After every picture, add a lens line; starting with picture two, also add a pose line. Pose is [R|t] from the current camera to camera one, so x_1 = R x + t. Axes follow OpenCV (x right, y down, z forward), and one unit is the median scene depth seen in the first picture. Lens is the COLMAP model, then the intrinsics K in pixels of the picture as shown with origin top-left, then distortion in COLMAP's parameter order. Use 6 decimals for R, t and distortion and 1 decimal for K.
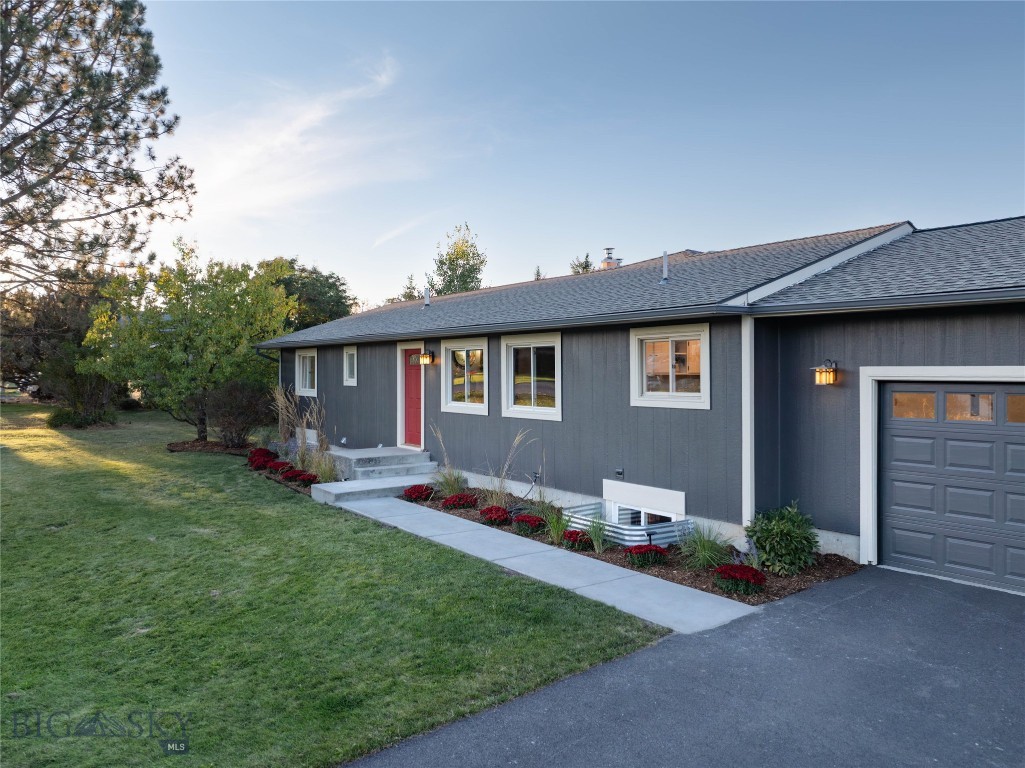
lens RADIAL K [[726.1, 0, 512.5], [0, 726.1, 384.0], [0, 0, 1]] dist [-0.044450, 0.003456]
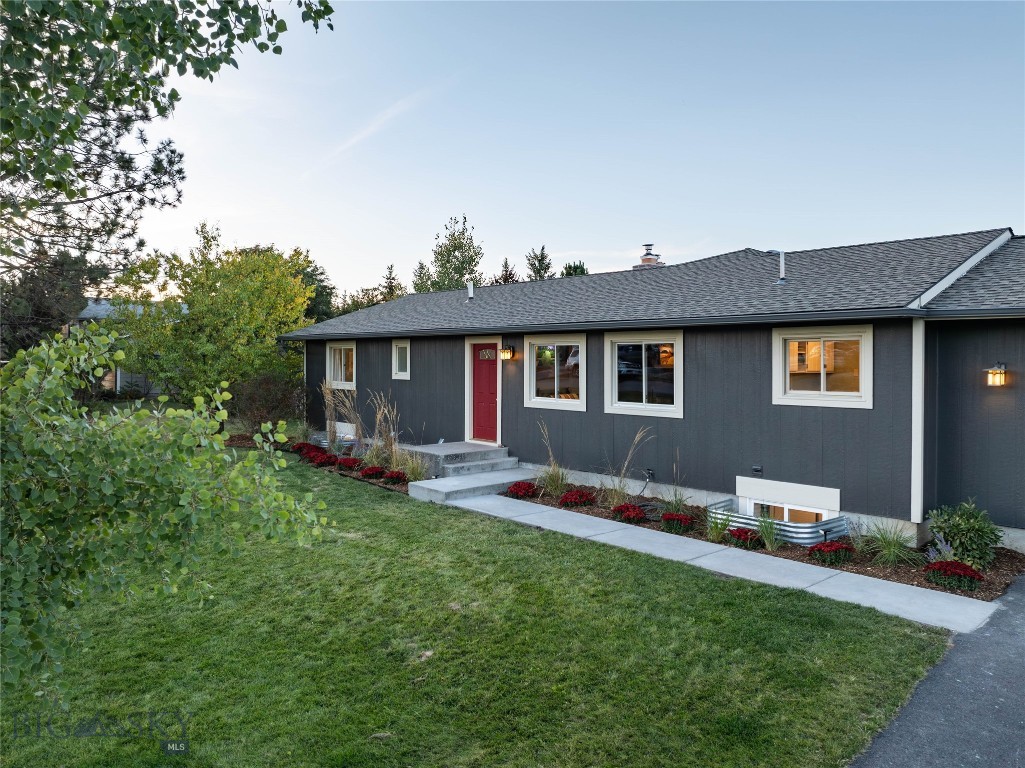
lens RADIAL K [[711.1, 0, 512.5], [0, 711.1, 378.7], [0, 0, 1]] dist [-0.037891, -0.003347]
pose [[0.996491, 0.001398, 0.083685, -0.246191], [-0.002119, 0.999961, 0.008535, -0.011558], [-0.083669, -0.008682, 0.996456, 0.035102]]
